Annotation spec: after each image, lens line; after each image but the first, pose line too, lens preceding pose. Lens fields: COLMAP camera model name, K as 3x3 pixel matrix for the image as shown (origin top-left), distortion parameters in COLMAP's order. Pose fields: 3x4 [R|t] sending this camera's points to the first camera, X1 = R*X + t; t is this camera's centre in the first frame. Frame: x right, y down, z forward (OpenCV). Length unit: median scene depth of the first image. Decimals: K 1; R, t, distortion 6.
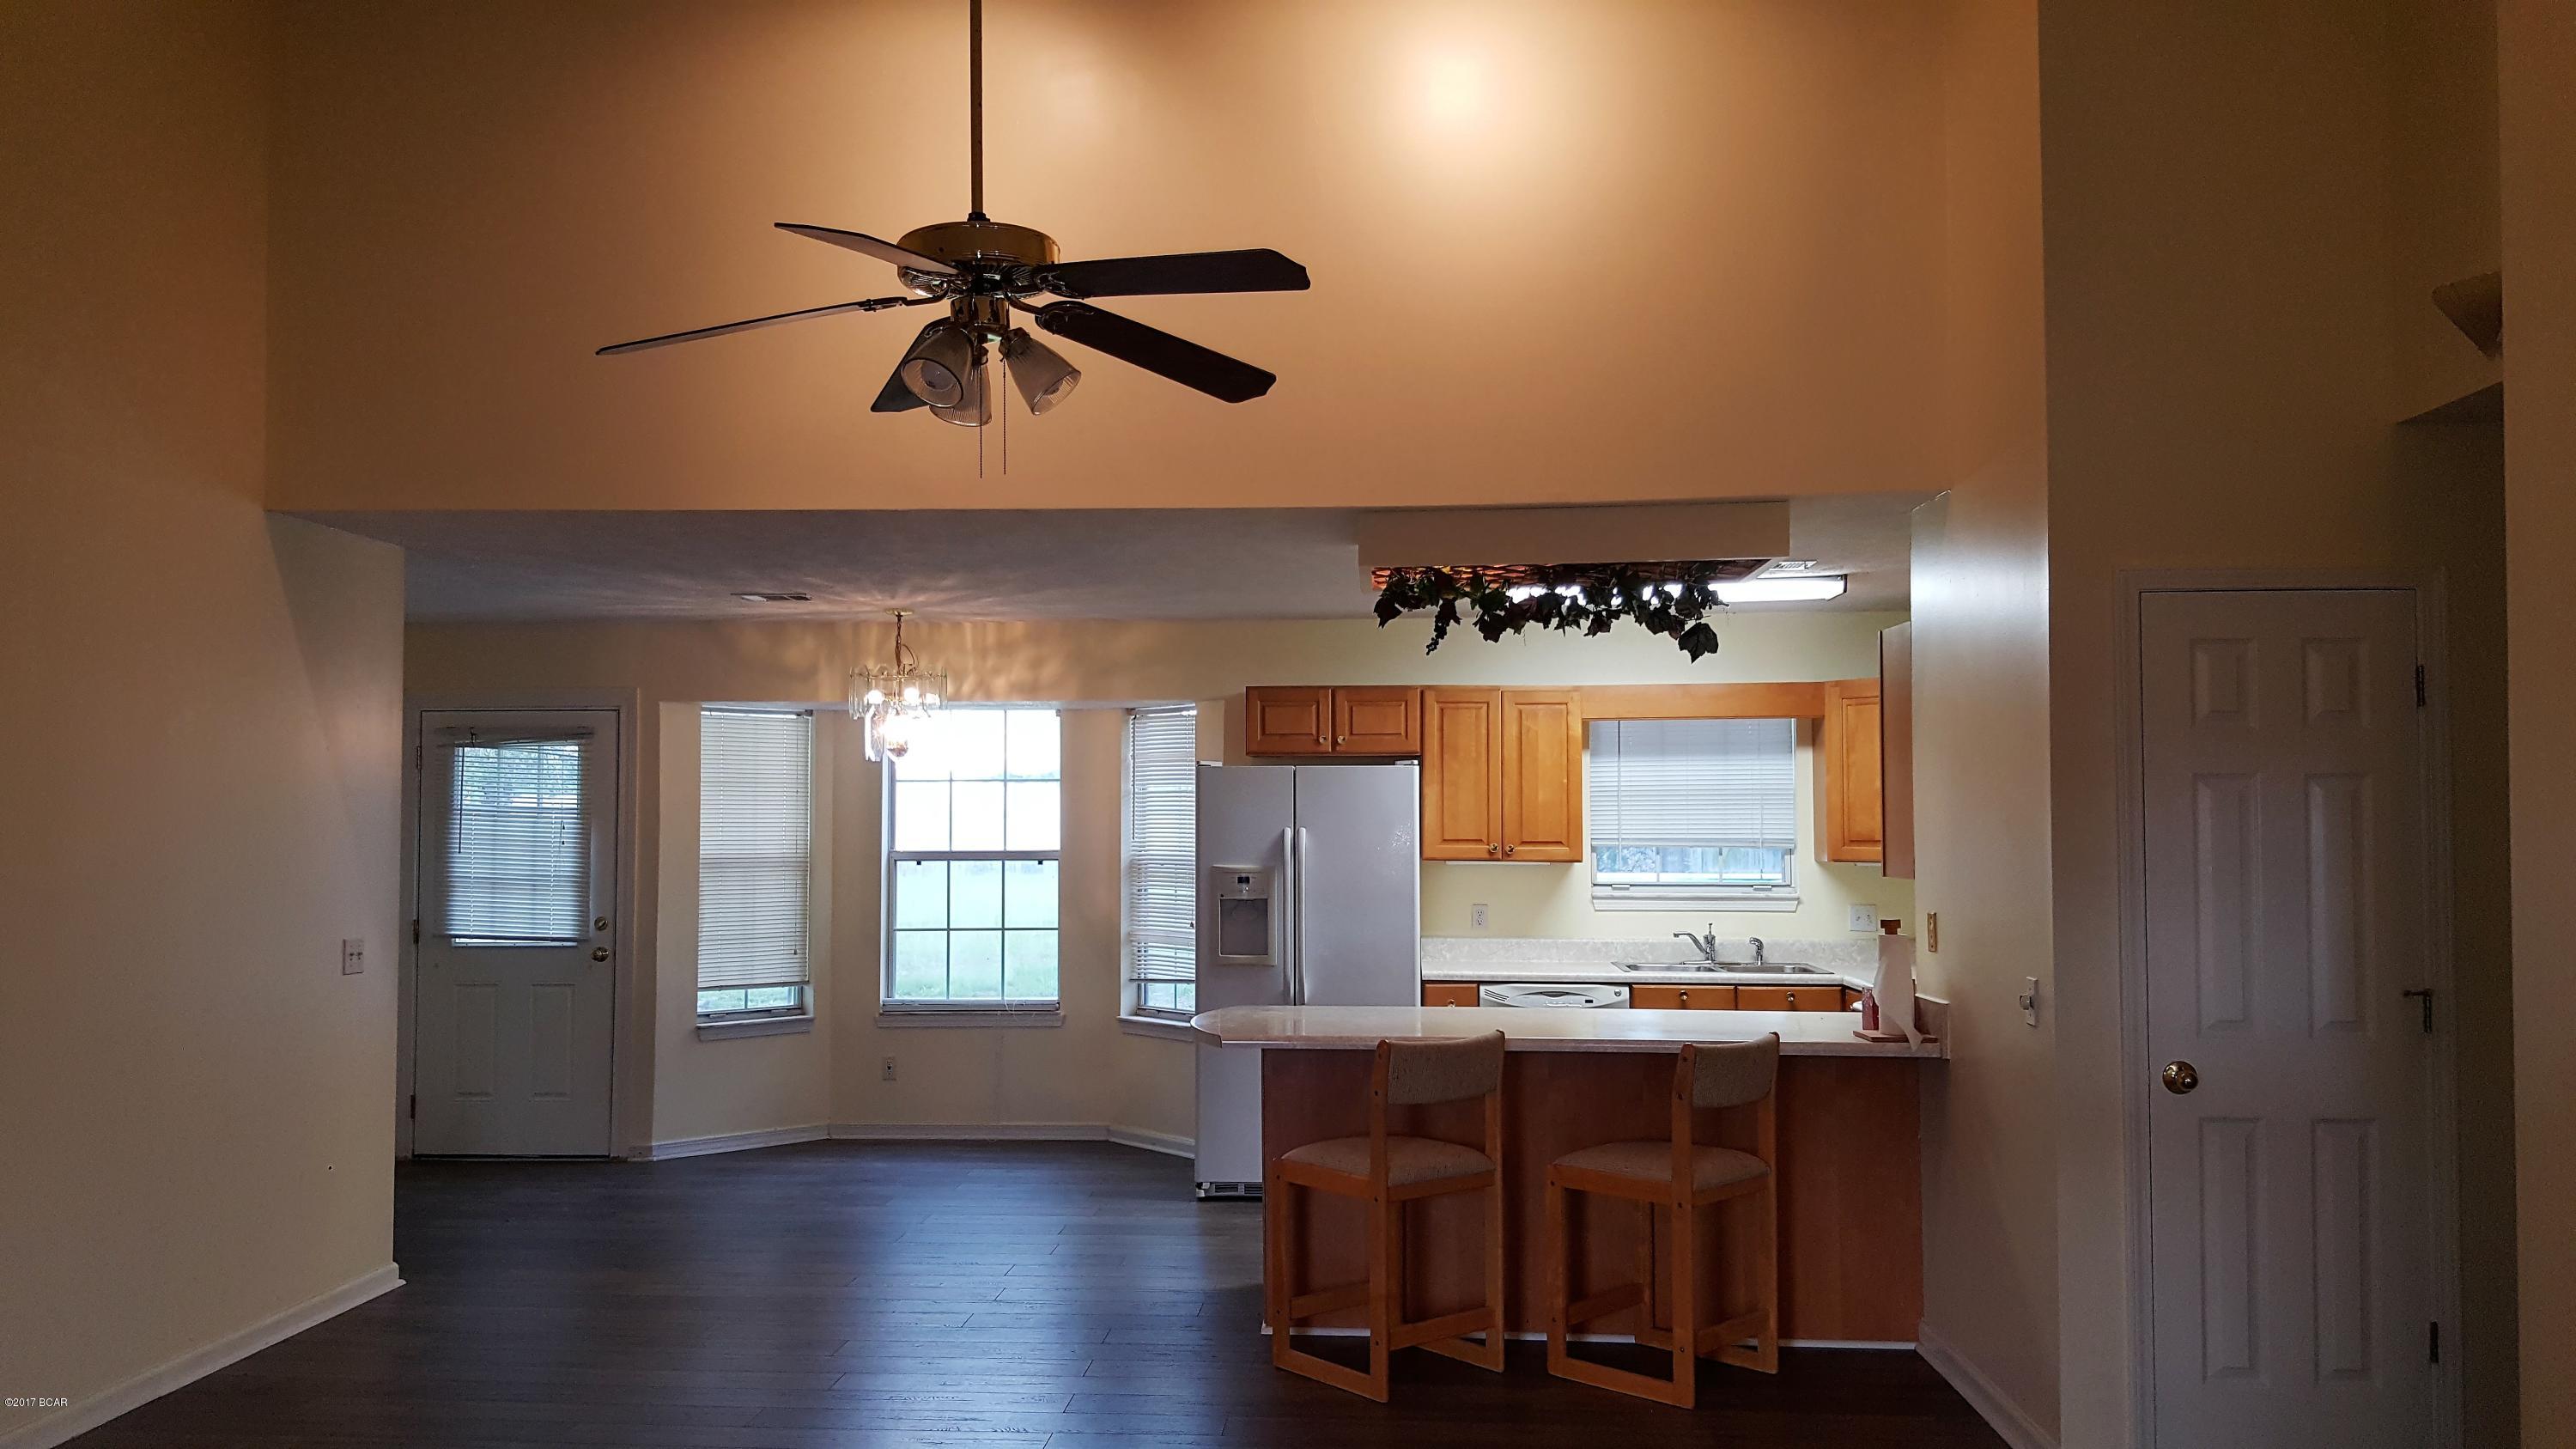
lens RADIAL K [[1903.2, 0, 1277.5], [0, 1903.2, 720.9], [0, 0, 1]] dist [0.195202, -0.286031]
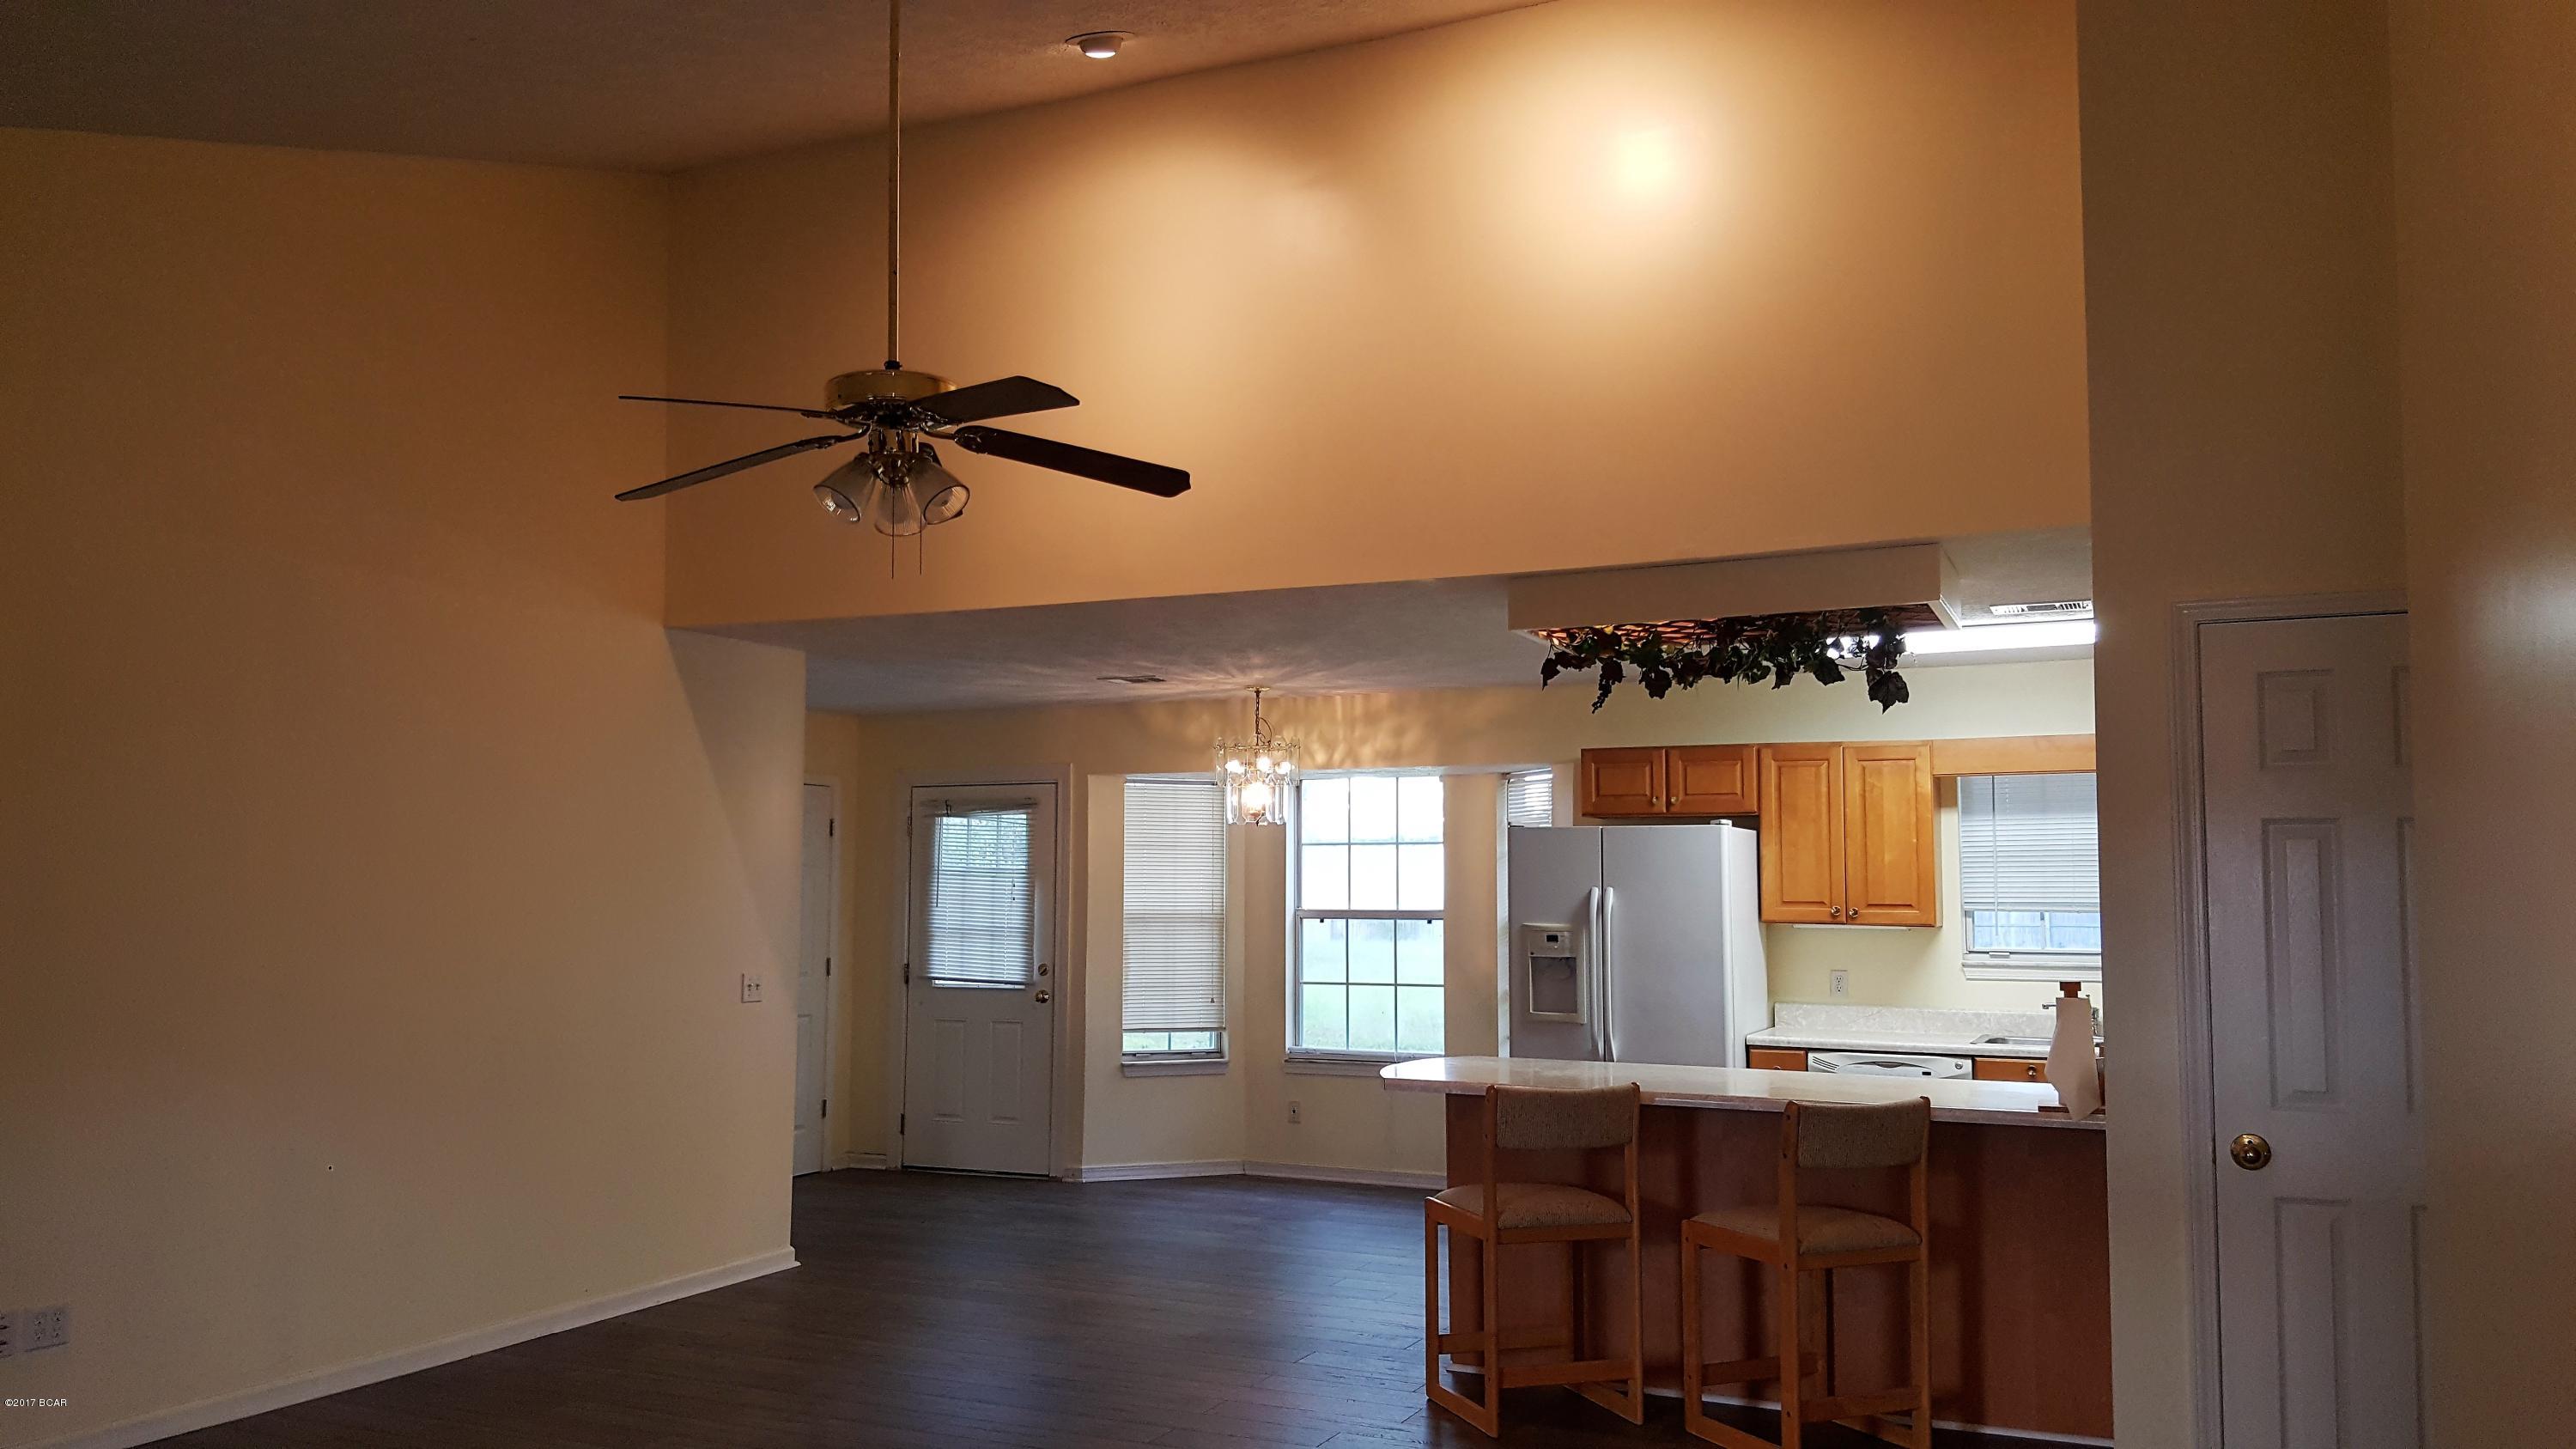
lens RADIAL K [[1903.2, 0, 1277.5], [0, 1903.2, 720.9], [0, 0, 1]] dist [0.195202, -0.286031]
pose [[0.935837, -0.029170, -0.351225, 0.188283], [0.016012, 0.999059, -0.040311, 0.005579], [0.352070, 0.032100, 0.935423, -0.013707]]
